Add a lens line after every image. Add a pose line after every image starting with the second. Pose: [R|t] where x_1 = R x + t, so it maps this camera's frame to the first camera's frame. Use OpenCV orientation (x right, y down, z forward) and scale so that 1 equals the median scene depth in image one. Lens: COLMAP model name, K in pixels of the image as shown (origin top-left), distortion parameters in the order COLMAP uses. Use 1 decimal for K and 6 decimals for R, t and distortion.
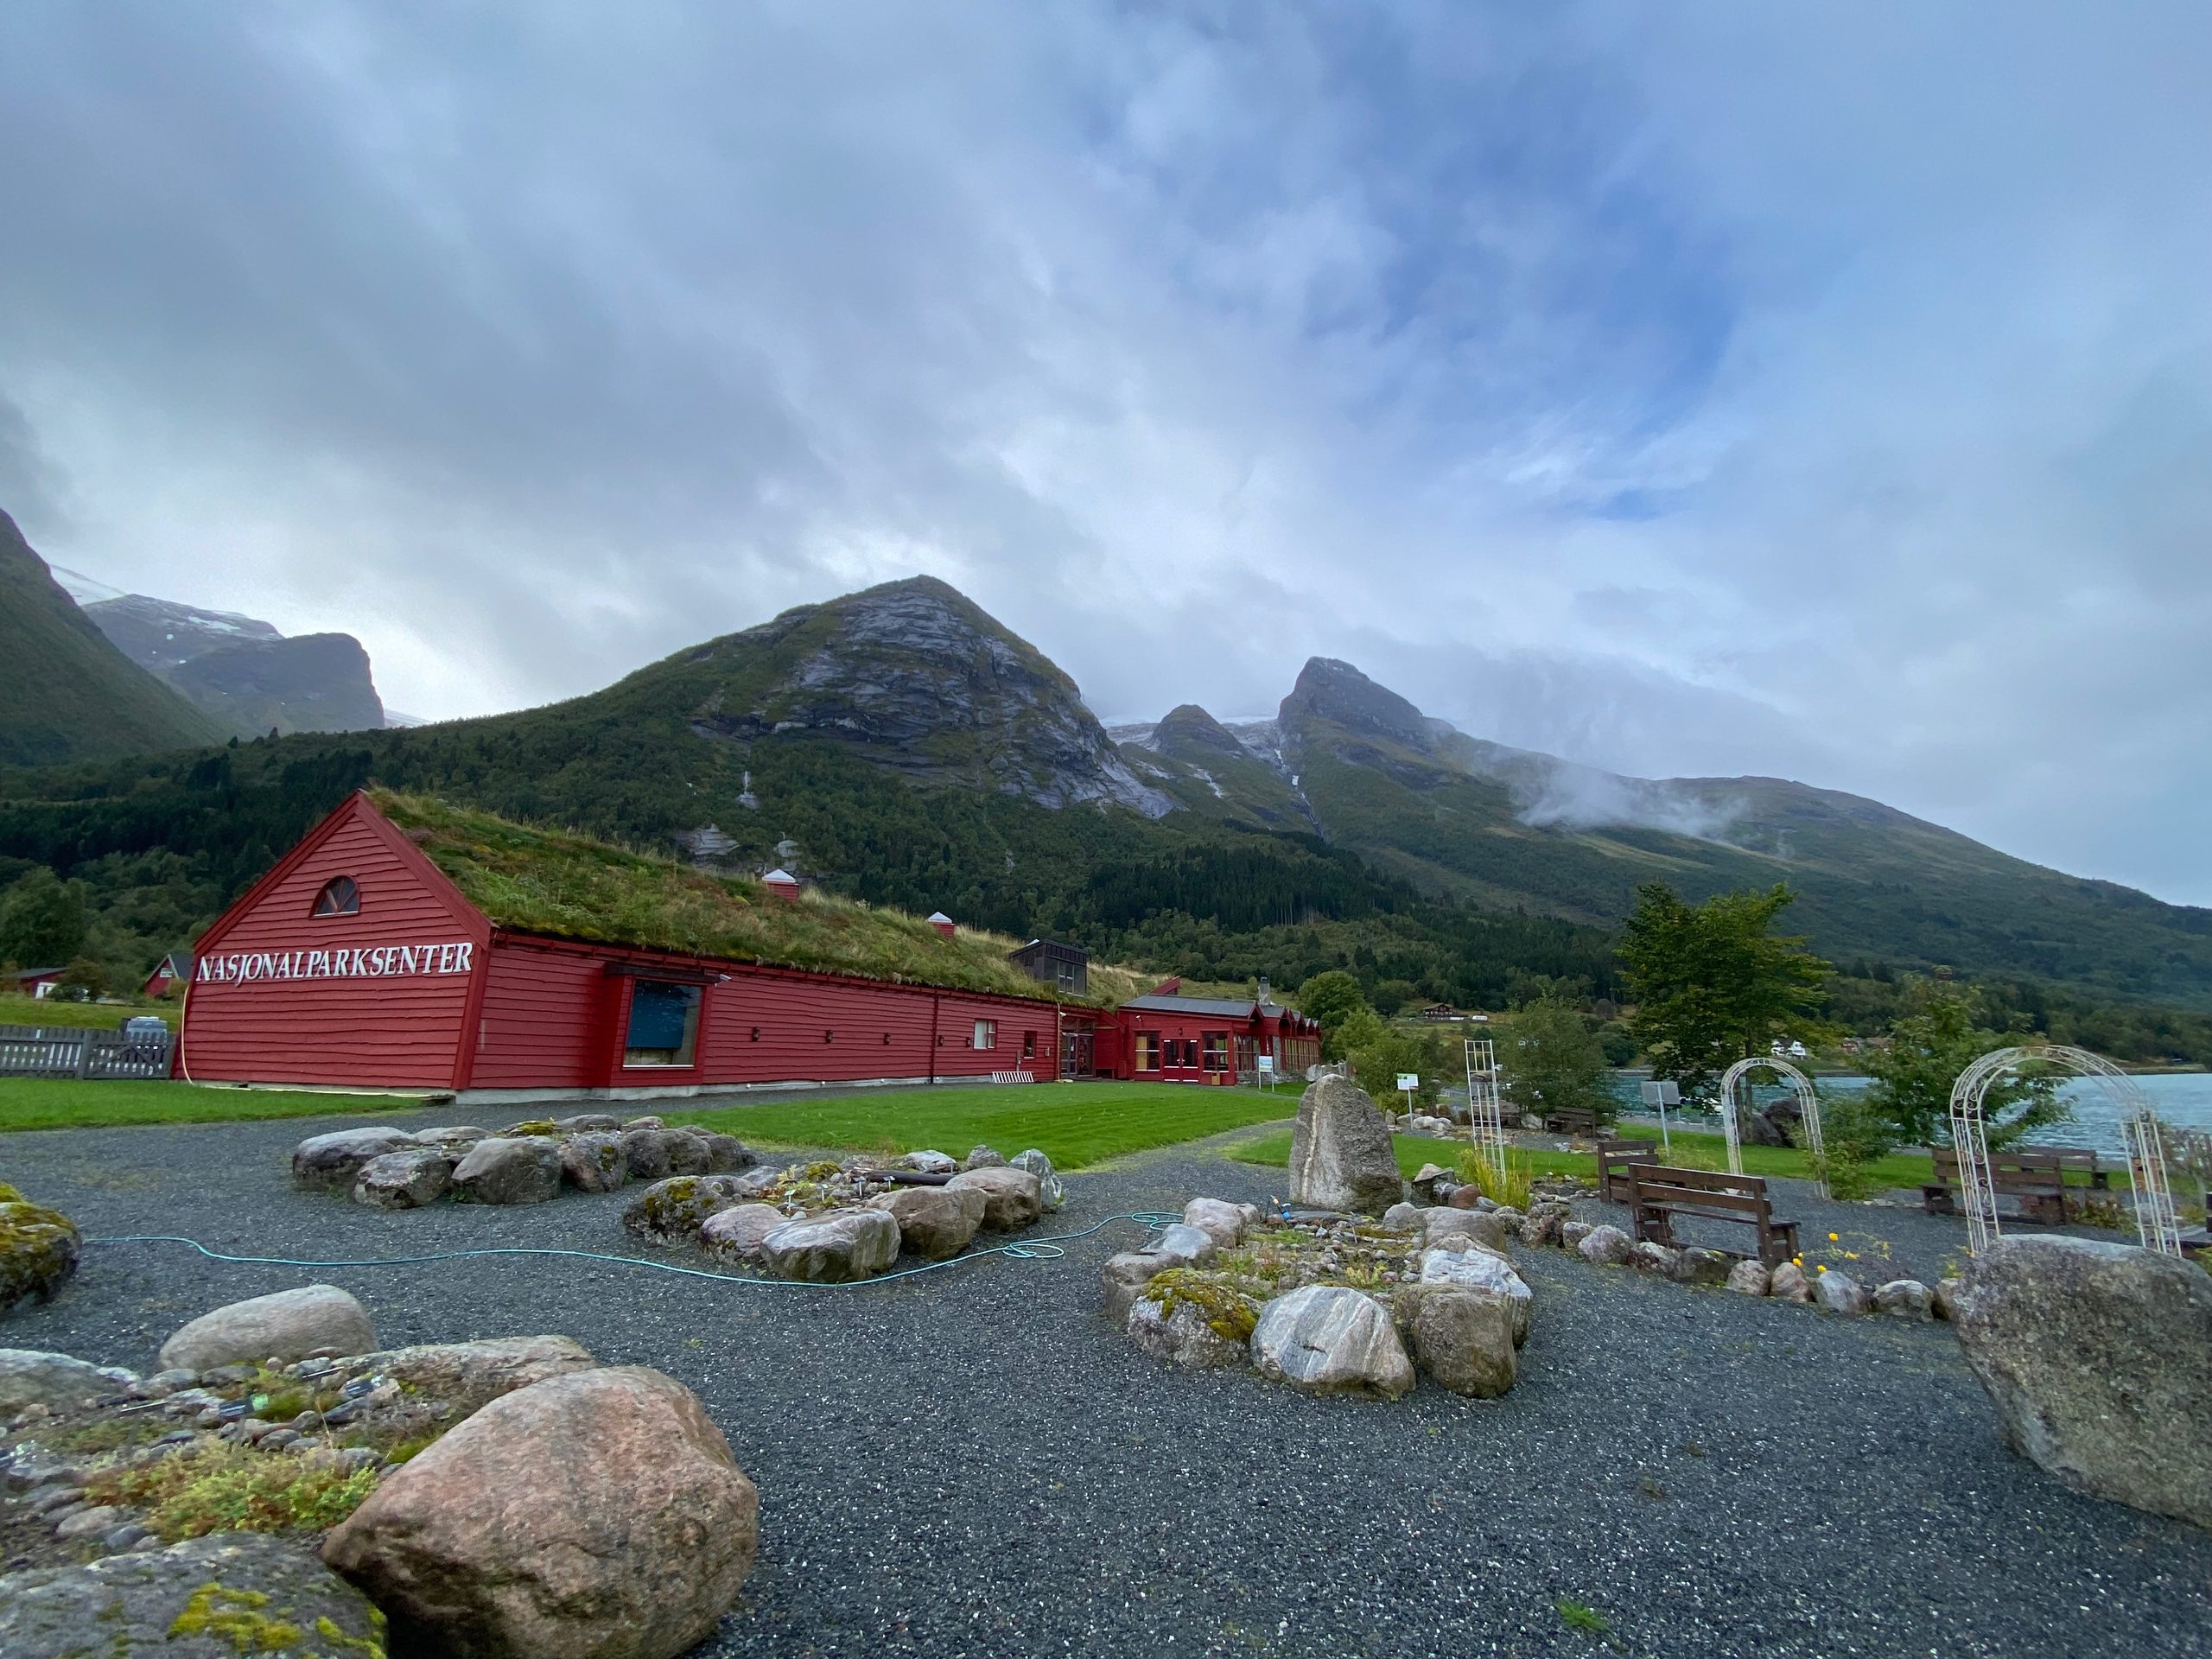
lens RADIAL K [[897.6, 0, 1099.0], [0, 897.6, 835.8], [0, 0, 1]] dist [0.016190, -0.018783]
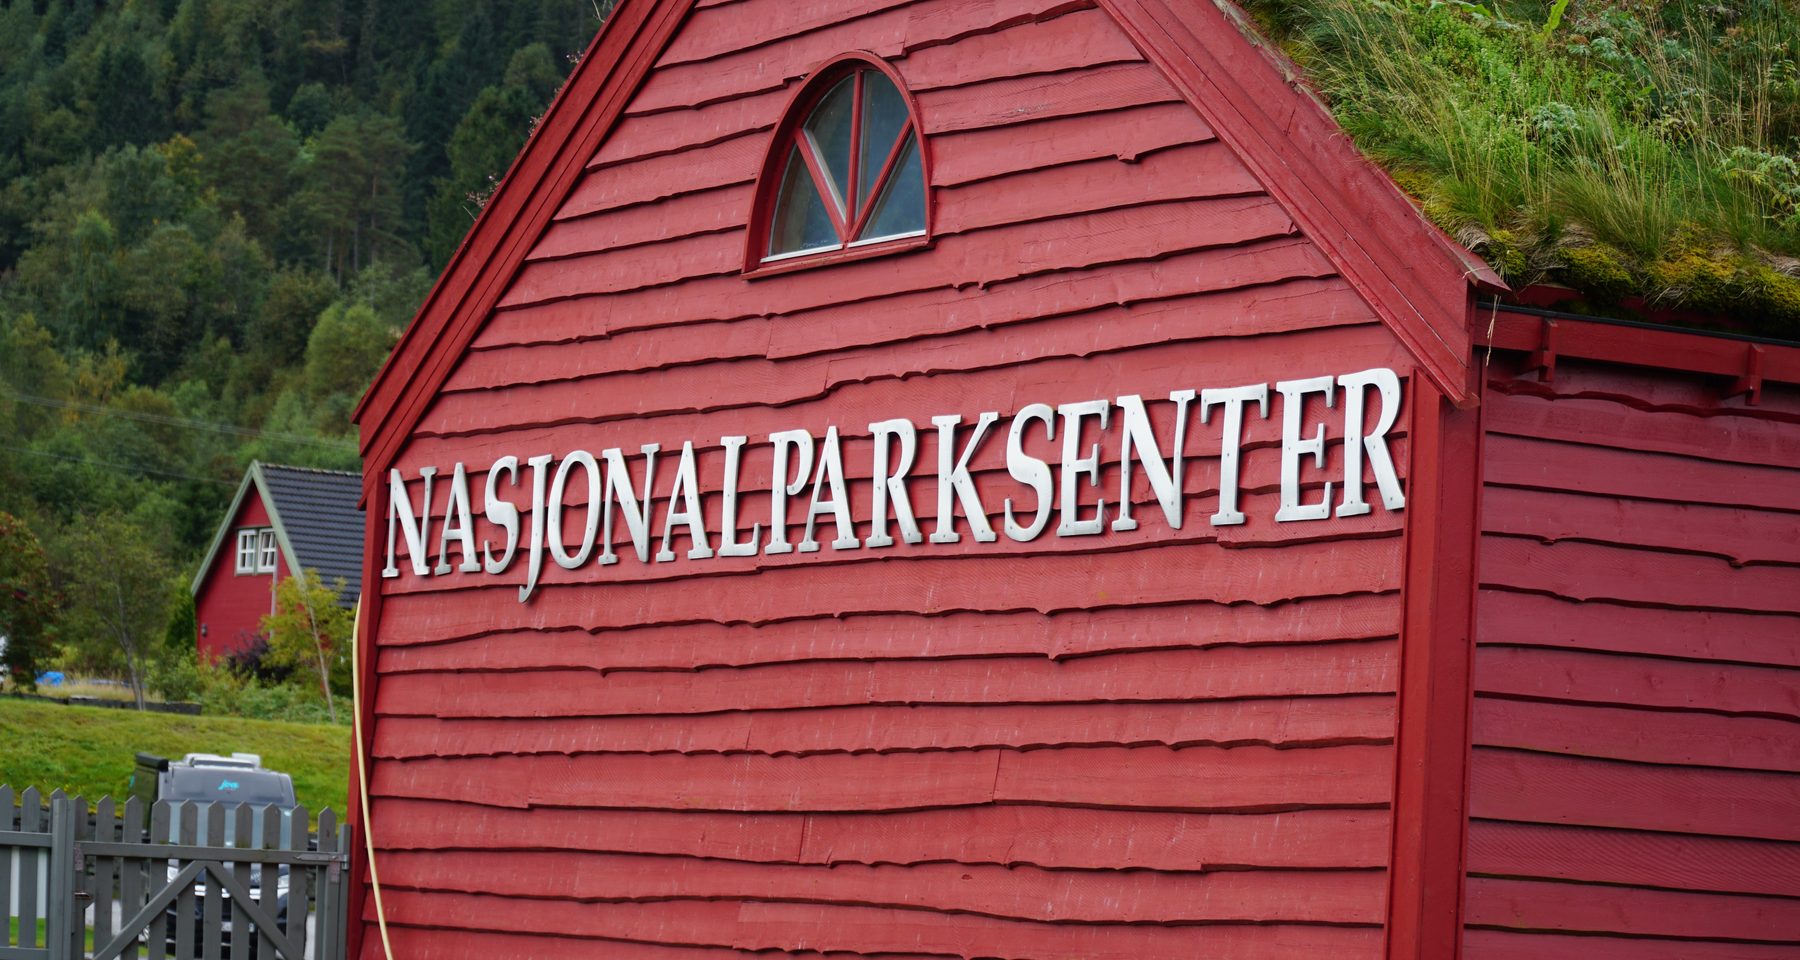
lens RADIAL K [[6315.6, 0, 900.0], [0, 6315.6, 480.0], [0, 0, 1]] dist [-0.677409, 2.350406]
pose [[0.766026, -0.016941, -0.642587, 0.082713], [0.110578, 0.988224, 0.105767, -0.011188], [0.633228, -0.152076, 0.758878, -0.090199]]
